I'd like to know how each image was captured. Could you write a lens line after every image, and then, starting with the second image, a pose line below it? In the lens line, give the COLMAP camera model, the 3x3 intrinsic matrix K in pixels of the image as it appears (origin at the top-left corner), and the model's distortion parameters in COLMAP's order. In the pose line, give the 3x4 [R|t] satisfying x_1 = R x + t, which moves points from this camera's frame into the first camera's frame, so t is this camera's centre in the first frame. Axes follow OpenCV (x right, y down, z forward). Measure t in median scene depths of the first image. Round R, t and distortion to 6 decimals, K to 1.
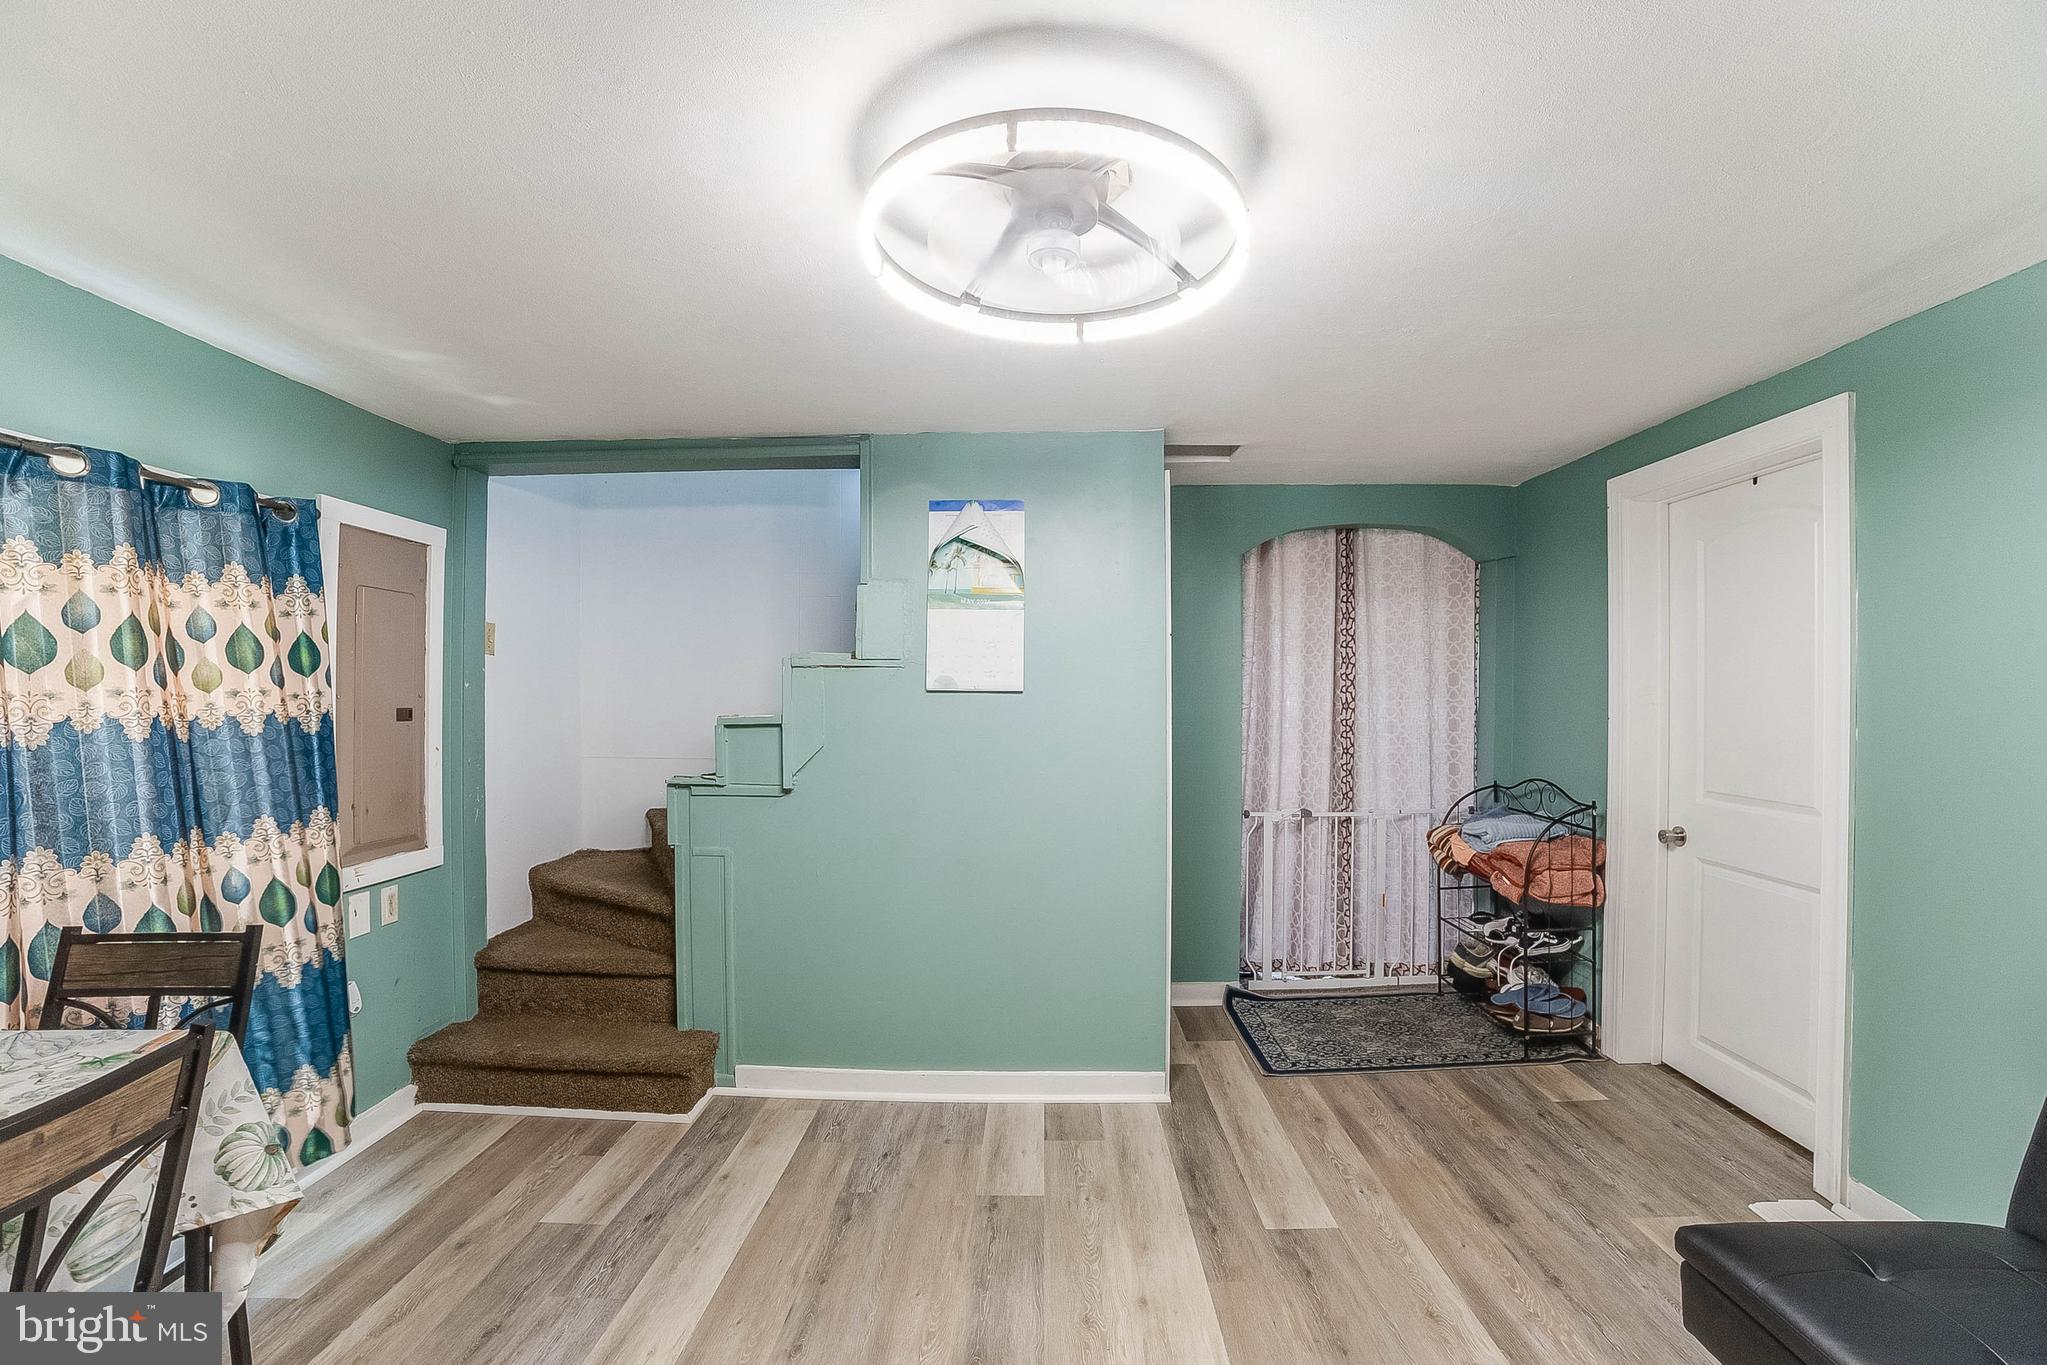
lens RADIAL K [[944.2, 0, 1016.3], [0, 944.2, 699.8], [0, 0, 1]] dist [0.001718, 0.000280]
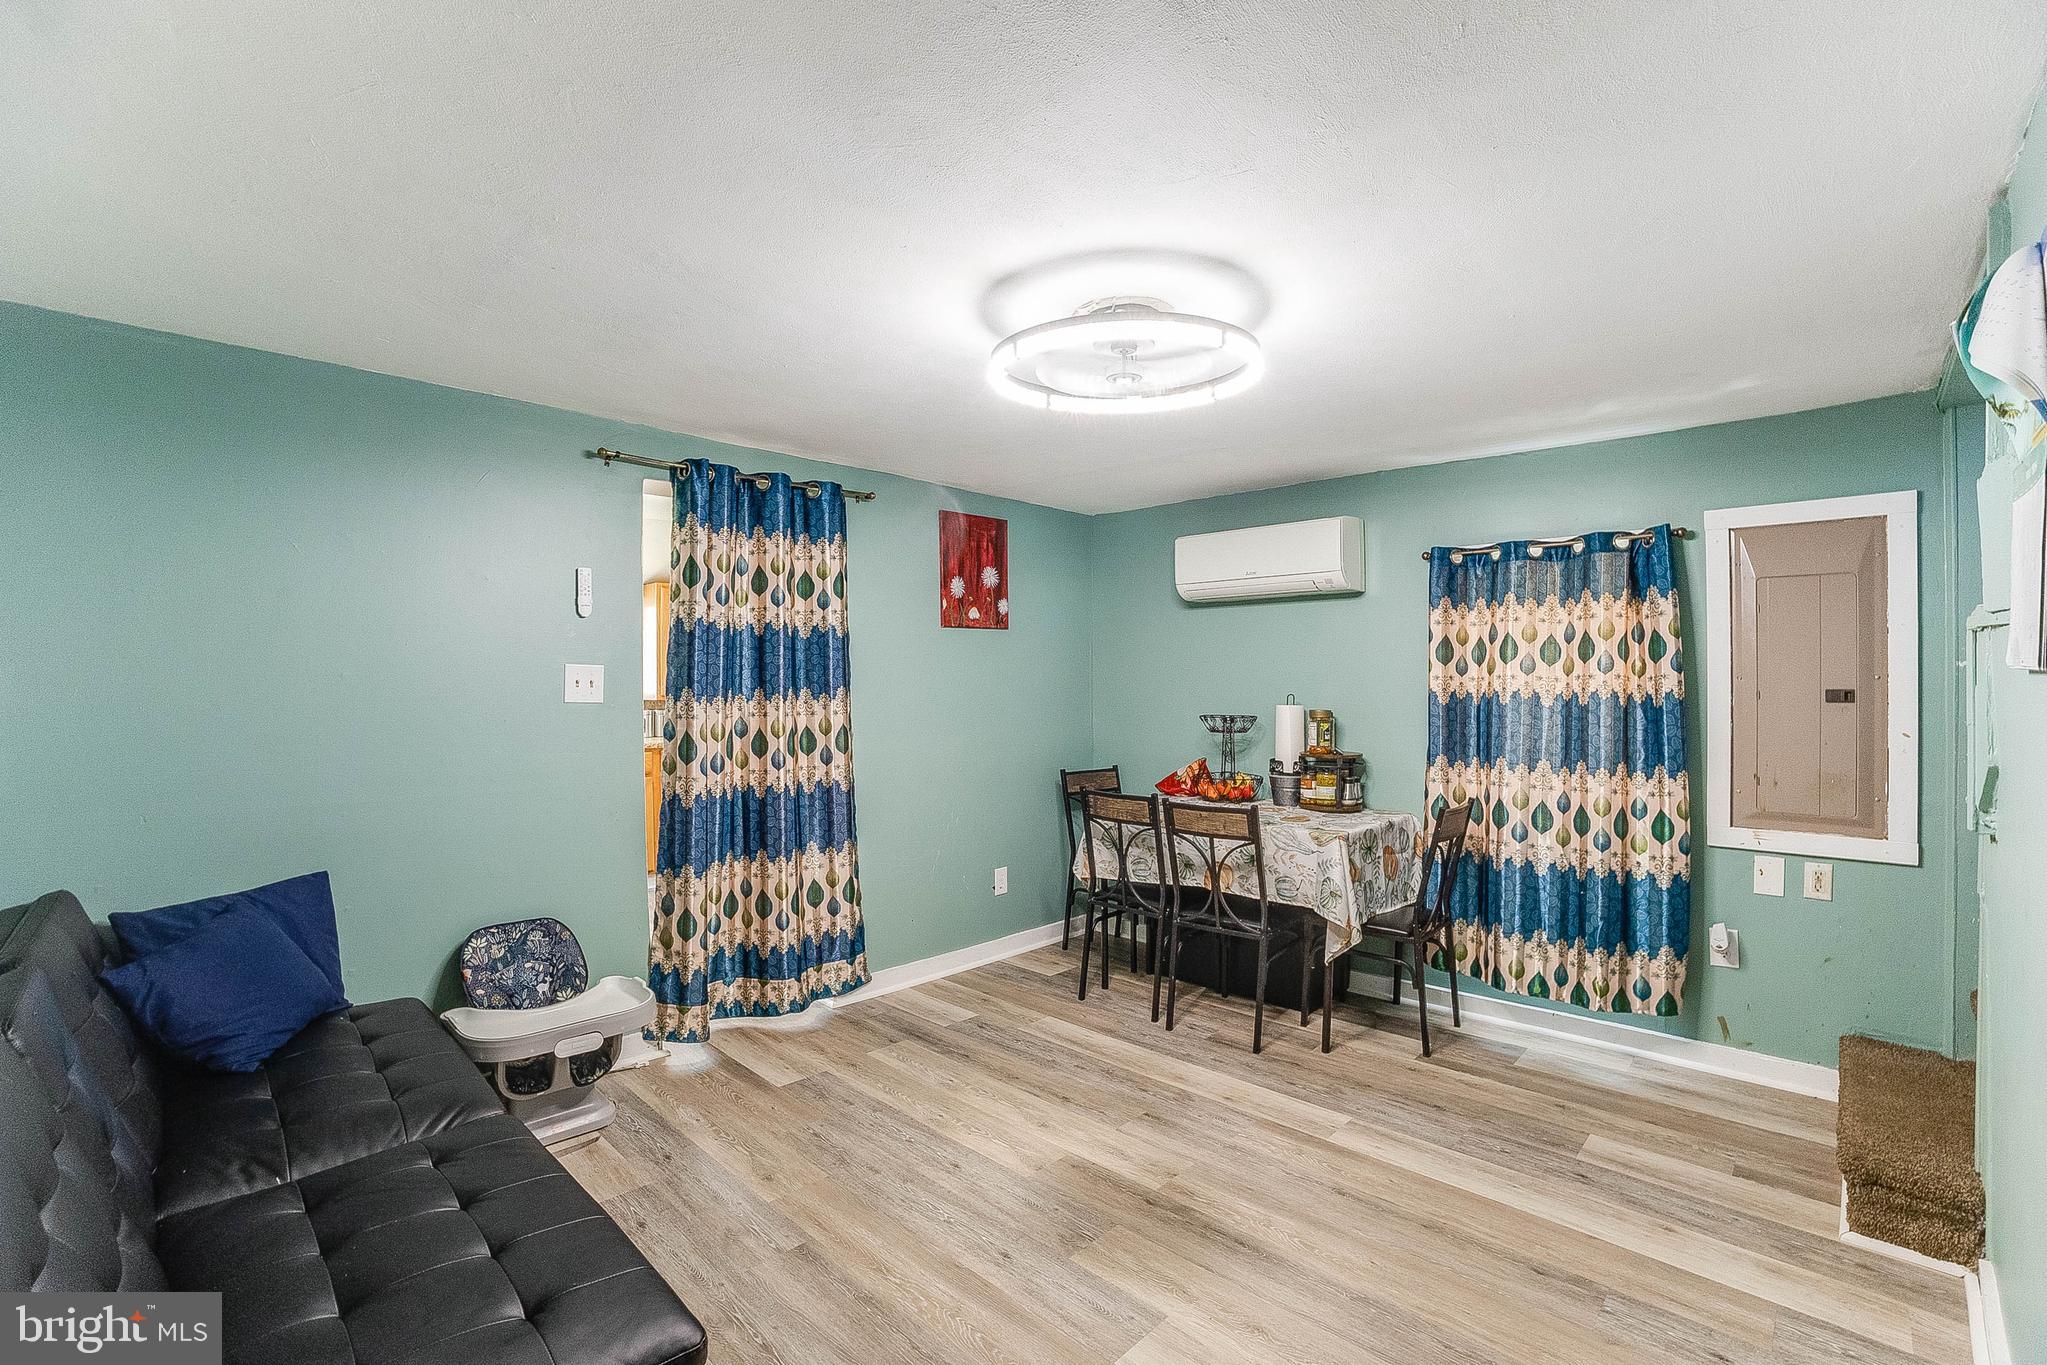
lens RADIAL K [[944.2, 0, 1019.3], [0, 944.2, 679.9], [0, 0, 1]] dist [0.001718, 0.000280]
pose [[-0.682755, -0.006641, -0.730617, 0.804729], [-0.008418, 0.999964, -0.001223, 0.008970], [0.730599, 0.005316, -0.682786, 1.266214]]
